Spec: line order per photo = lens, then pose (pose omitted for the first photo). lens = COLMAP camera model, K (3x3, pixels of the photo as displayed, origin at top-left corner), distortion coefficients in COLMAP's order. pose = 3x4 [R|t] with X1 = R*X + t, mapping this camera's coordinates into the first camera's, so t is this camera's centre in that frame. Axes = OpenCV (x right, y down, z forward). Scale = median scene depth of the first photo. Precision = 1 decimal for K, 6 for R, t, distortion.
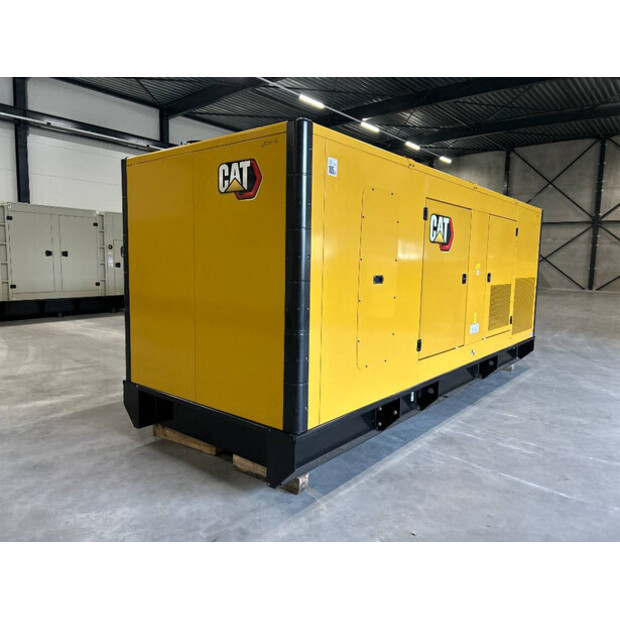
lens RADIAL K [[474.3, 0, 310.0], [0, 474.3, 310.0], [0, 0, 1]] dist [0.021406, -0.001025]
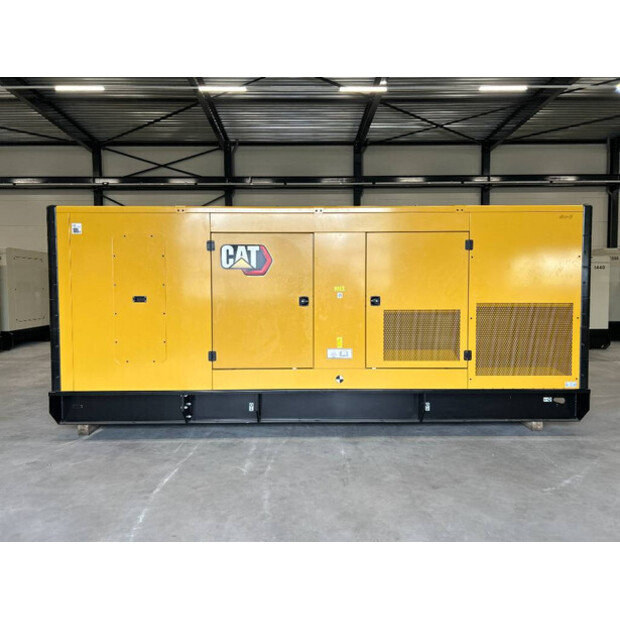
lens RADIAL K [[474.3, 0, 310.0], [0, 474.3, 310.0], [0, 0, 1]] dist [0.021406, -0.001025]
pose [[0.634976, 0.013683, -0.772410, 1.255432], [-0.064441, 0.997297, -0.035308, -0.013906], [0.769839, 0.072194, 0.634142, 0.421056]]
